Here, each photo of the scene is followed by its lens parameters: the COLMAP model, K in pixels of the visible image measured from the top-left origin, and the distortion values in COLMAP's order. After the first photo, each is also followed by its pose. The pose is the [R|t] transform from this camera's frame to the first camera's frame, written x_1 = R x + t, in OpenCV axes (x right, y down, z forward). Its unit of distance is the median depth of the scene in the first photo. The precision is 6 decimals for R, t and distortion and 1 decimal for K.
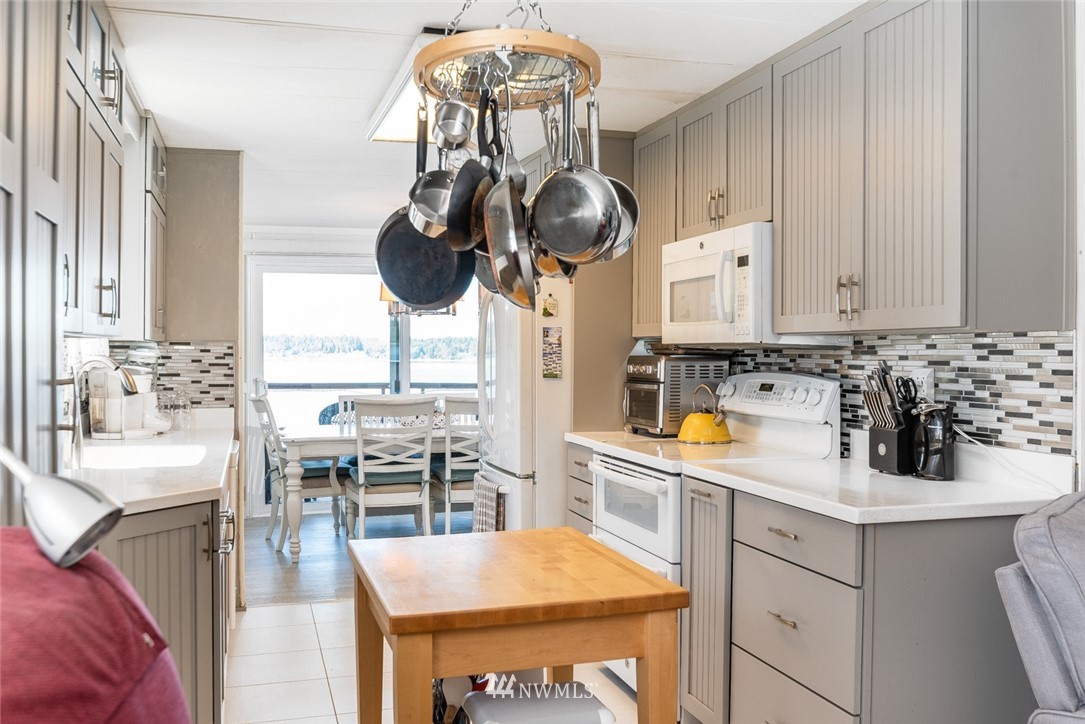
lens RADIAL K [[954.6, 0, 539.9], [0, 954.6, 360.5], [0, 0, 1]] dist [-0.009719, -0.001484]
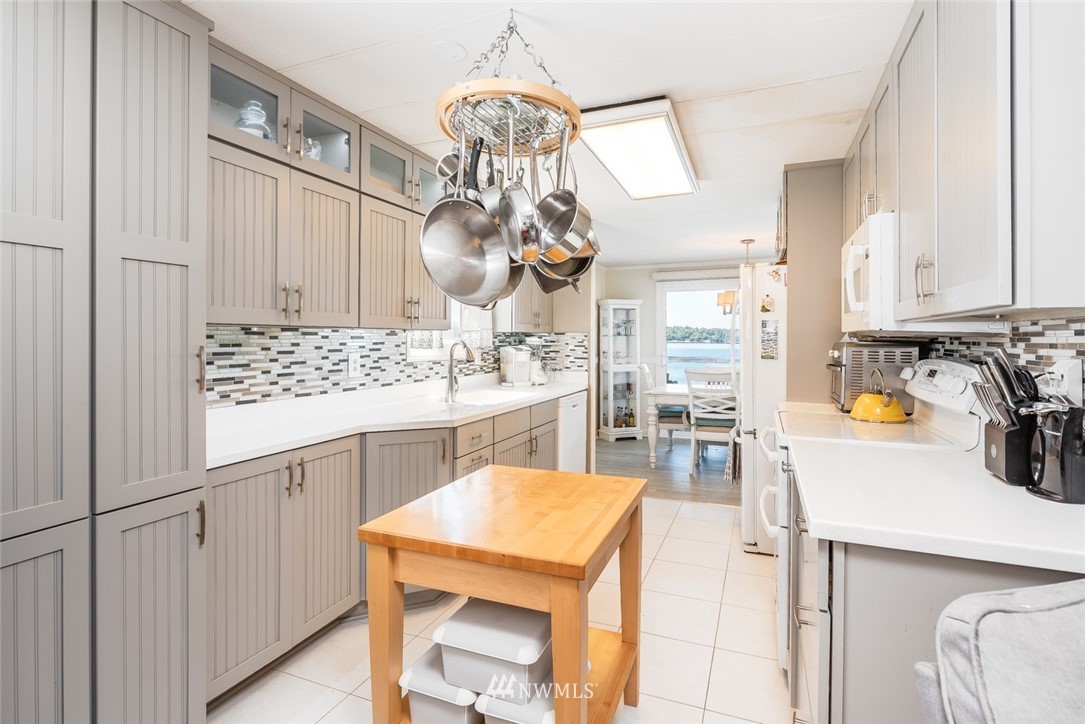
lens RADIAL K [[531.2, 0, 532.7], [0, 531.2, 335.5], [0, 0, 1]] dist [0.002531, -0.001337]
pose [[0.776975, -0.002395, -0.629526, 0.238198], [-0.007294, 0.999891, -0.012806, -0.002296], [0.629489, 0.014542, 0.776874, 0.250054]]
